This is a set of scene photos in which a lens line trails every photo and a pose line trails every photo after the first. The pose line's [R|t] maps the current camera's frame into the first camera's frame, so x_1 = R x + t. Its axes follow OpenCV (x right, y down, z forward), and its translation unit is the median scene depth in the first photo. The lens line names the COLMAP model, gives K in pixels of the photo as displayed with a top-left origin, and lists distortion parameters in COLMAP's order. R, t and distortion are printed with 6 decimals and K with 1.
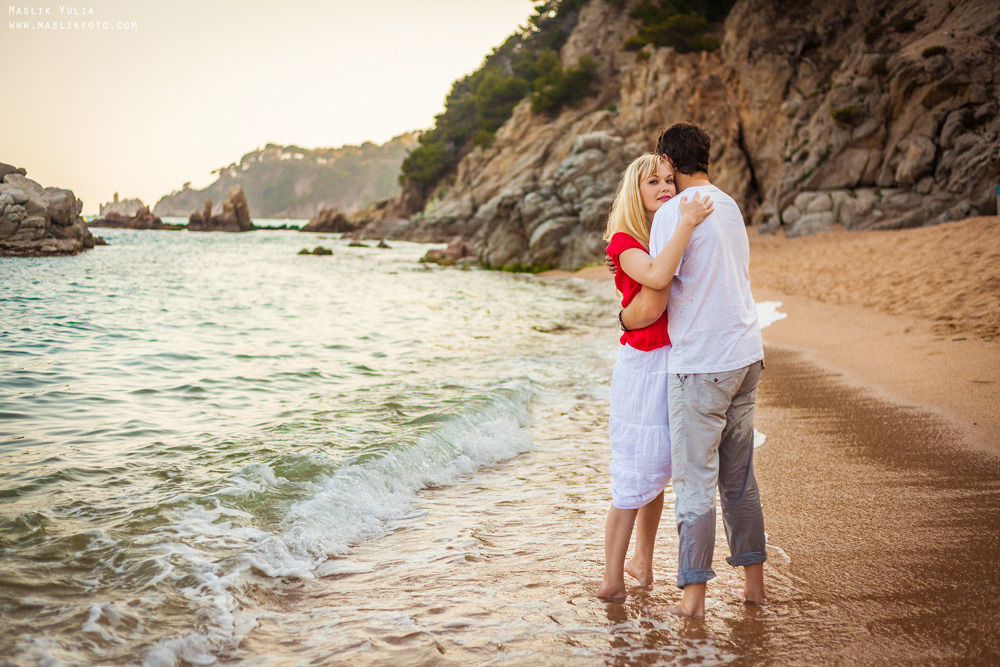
lens RADIAL K [[1359.8, 0, 498.8], [0, 1359.8, 330.7], [0, 0, 1]] dist [0.023670, 0.000000]
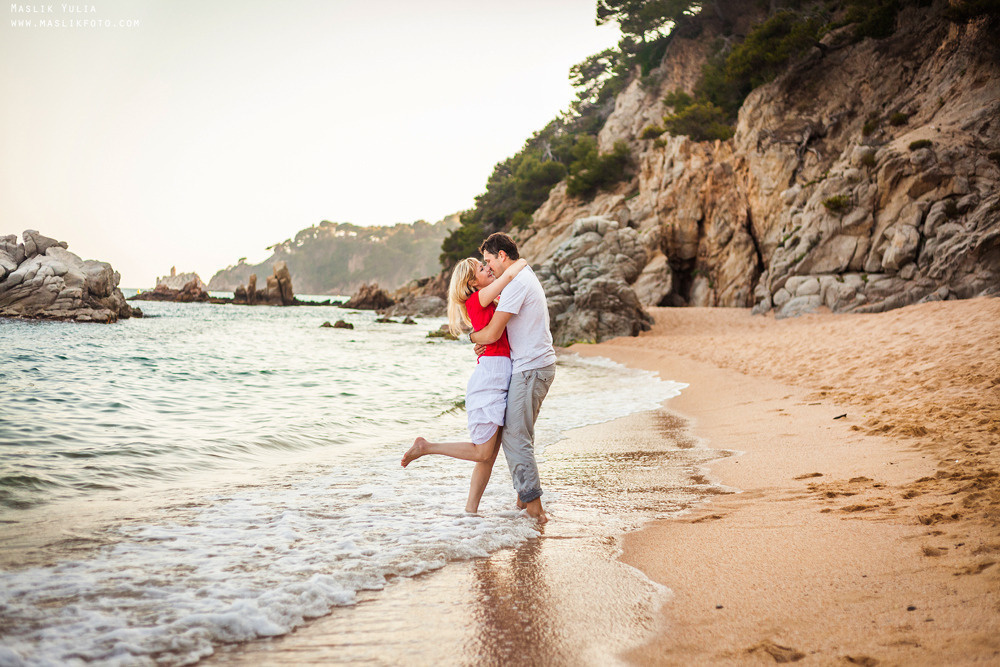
lens RADIAL K [[1359.8, 0, 499.1], [0, 1359.8, 333.4], [0, 0, 1]] dist [0.023670, 0.000000]
pose [[0.999072, 0.017729, -0.039265, 0.029603], [-0.019909, 0.998240, -0.055866, 0.004008], [0.038206, 0.056596, 0.997666, -0.038198]]
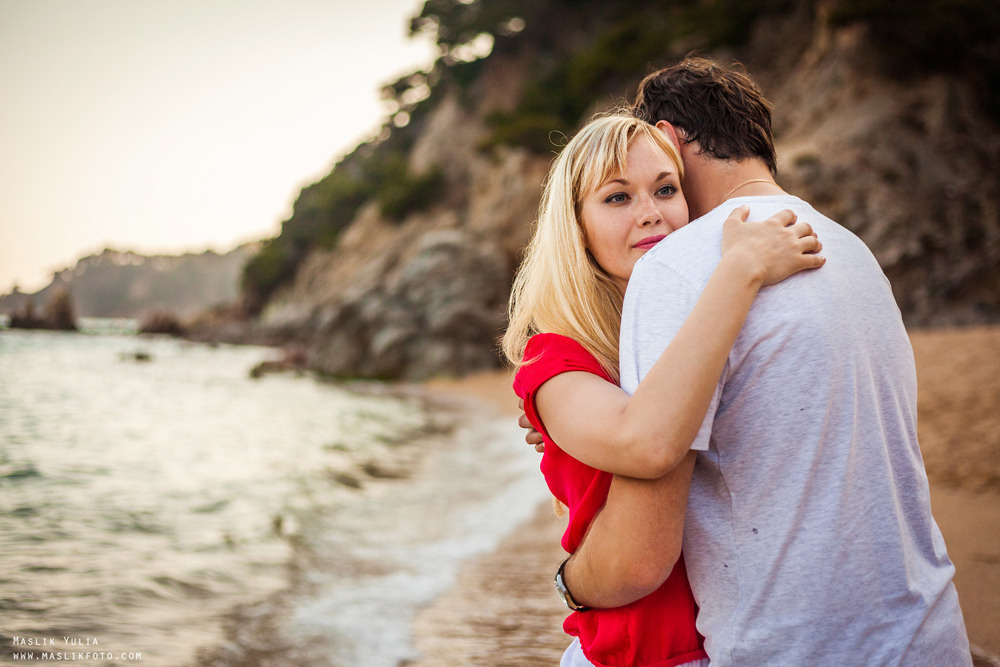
lens RADIAL K [[1359.8, 0, 505.5], [0, 1359.8, 339.7], [0, 0, 1]] dist [0.023670, 0.000000]
pose [[0.992906, 0.022599, 0.116734, 0.004518], [-0.013847, 0.997069, -0.075245, -0.004642], [-0.118092, 0.073095, 0.990309, 0.073972]]
